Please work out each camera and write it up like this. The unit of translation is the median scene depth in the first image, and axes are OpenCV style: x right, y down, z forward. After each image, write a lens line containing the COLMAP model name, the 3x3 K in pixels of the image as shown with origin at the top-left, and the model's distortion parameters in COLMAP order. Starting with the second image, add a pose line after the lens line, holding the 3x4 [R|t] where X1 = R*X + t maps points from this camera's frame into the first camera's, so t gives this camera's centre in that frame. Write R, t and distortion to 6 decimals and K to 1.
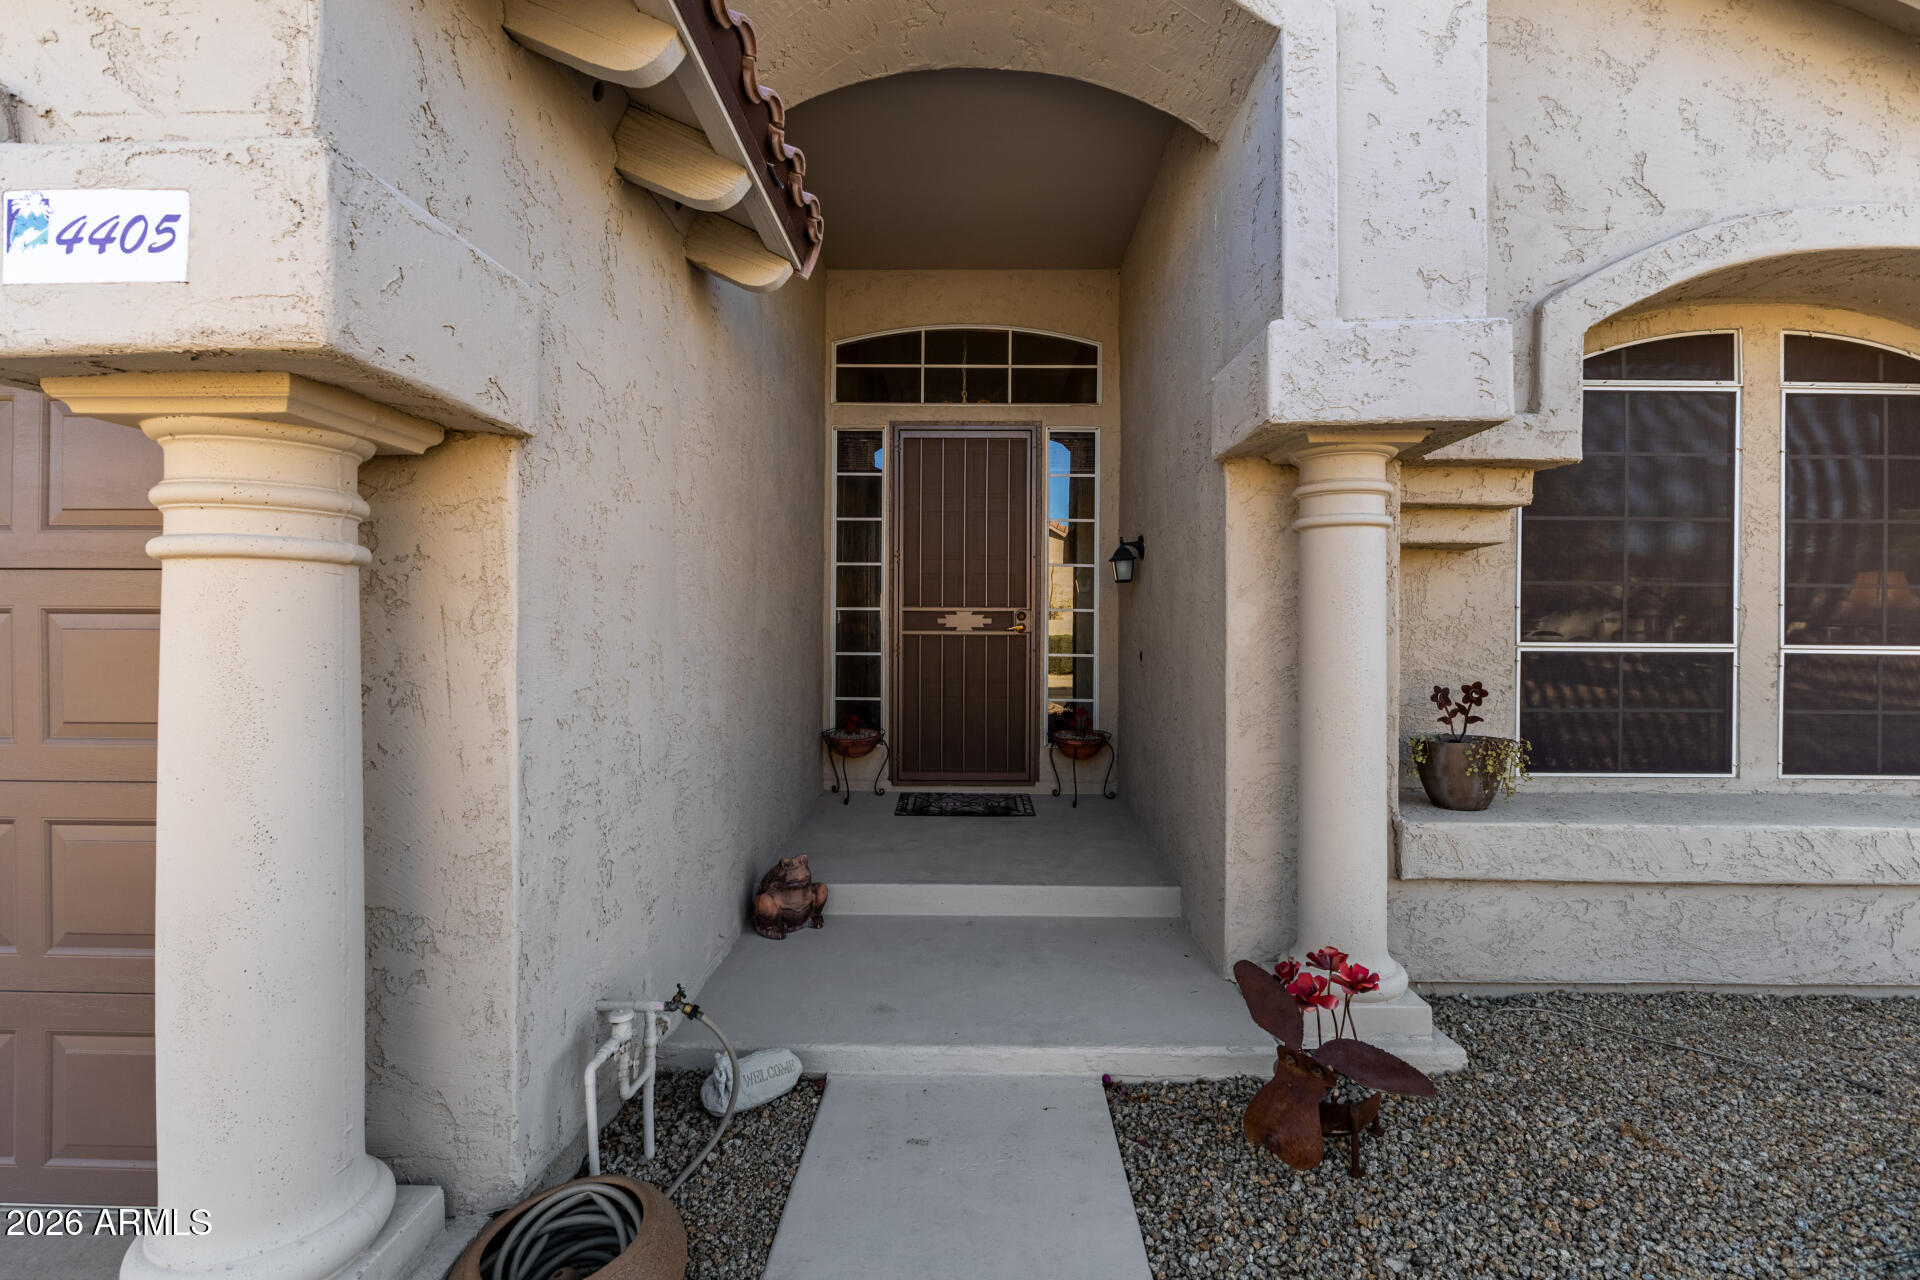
lens RADIAL K [[897.1, 0, 966.3], [0, 897.1, 624.3], [0, 0, 1]] dist [-0.005181, -0.000990]
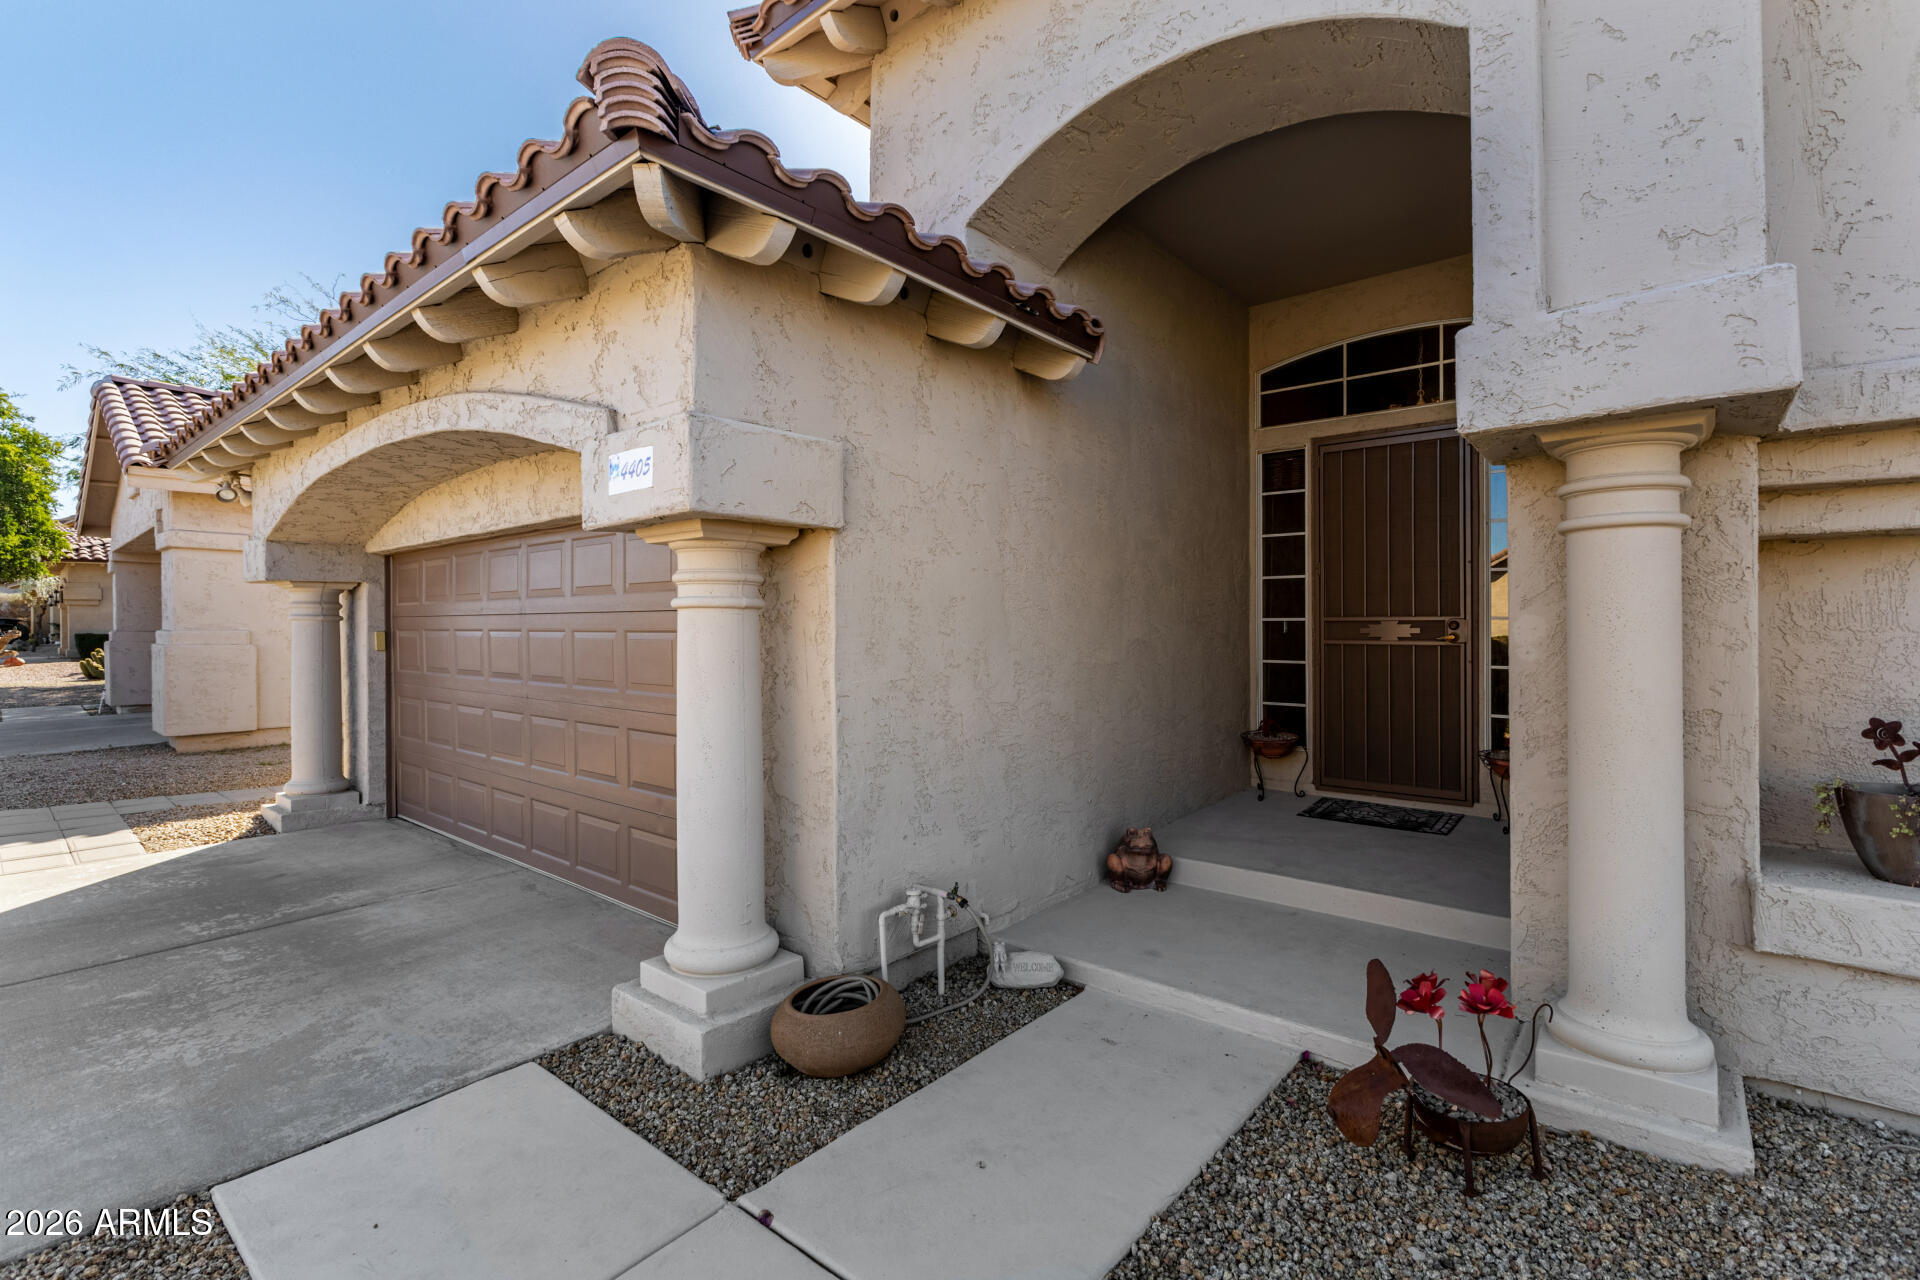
lens RADIAL K [[877.7, 0, 956.6], [0, 877.7, 637.7], [0, 0, 1]] dist [-0.007277, -0.000455]
pose [[0.766323, 0.002362, -0.642451, 0.528785], [0.003554, 0.999962, 0.007916, -0.010850], [0.642446, -0.008349, 0.766286, -0.089685]]
